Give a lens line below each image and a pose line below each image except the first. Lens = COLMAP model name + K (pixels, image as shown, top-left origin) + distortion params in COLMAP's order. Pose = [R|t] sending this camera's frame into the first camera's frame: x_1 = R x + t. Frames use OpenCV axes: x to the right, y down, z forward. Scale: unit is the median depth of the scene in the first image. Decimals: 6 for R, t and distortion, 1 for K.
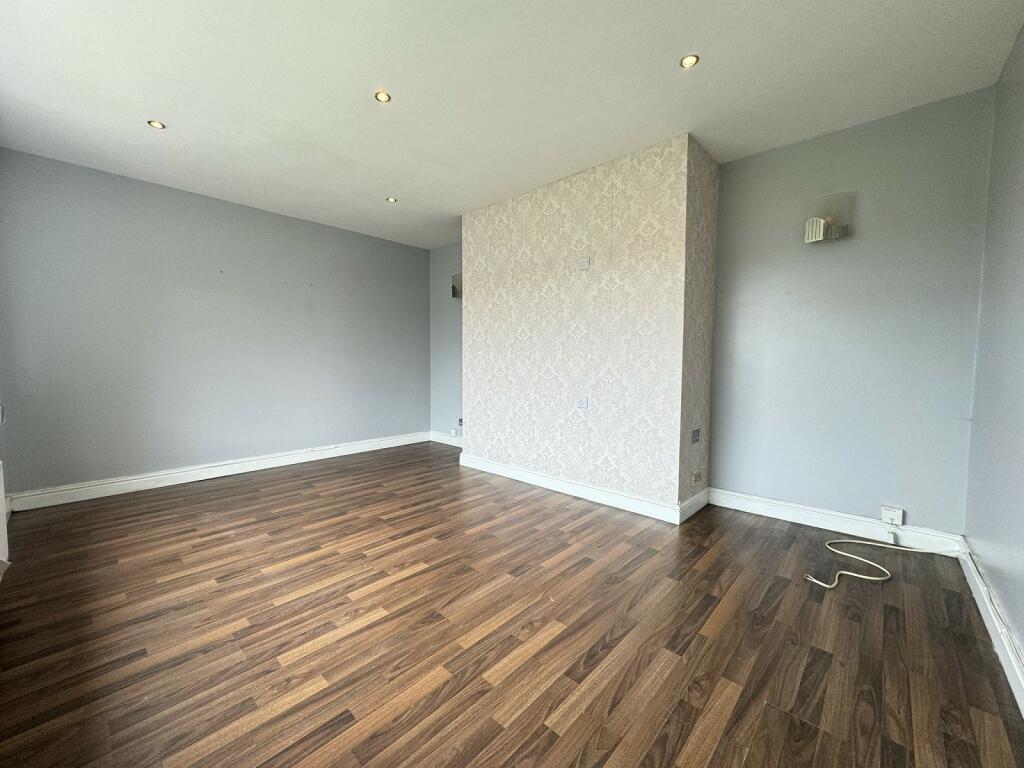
lens RADIAL K [[408.3, 0, 512.0], [0, 408.3, 384.0], [0, 0, 1]] dist [0.000391, 0.000413]
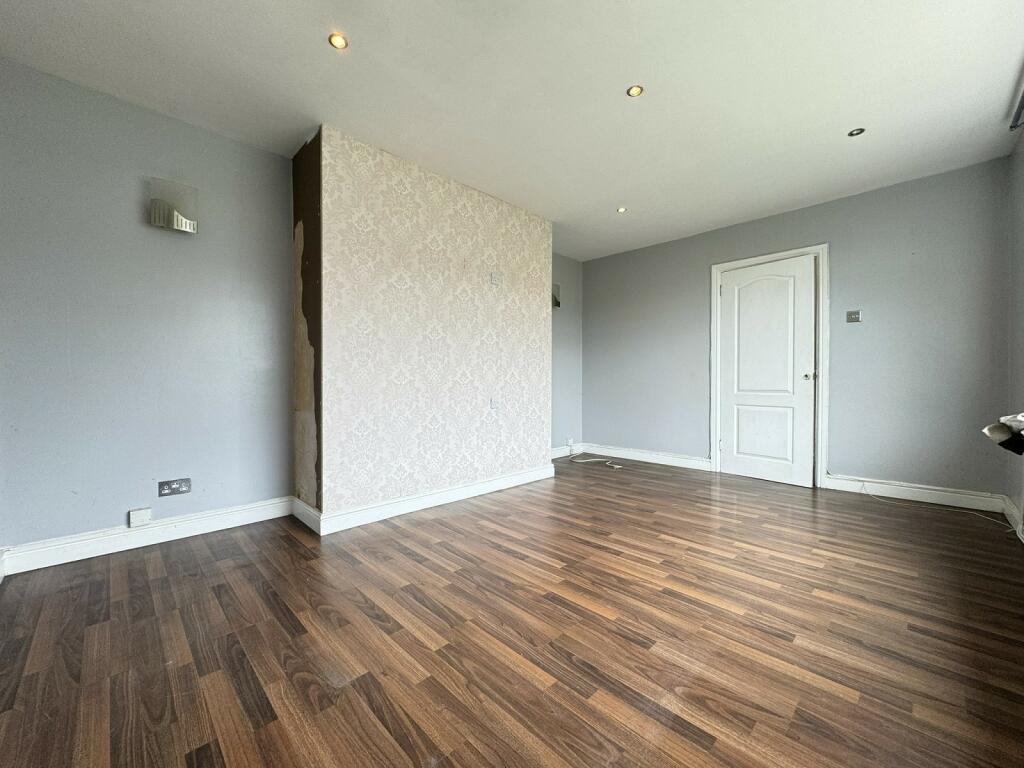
lens RADIAL K [[408.3, 0, 512.0], [0, 408.3, 384.0], [0, 0, 1]] dist [0.000391, 0.000413]
pose [[0.043458, -0.012615, 0.998976, -1.249275], [0.060293, 0.998131, 0.009982, -0.019613], [-0.997234, 0.059798, 0.044137, 1.220222]]
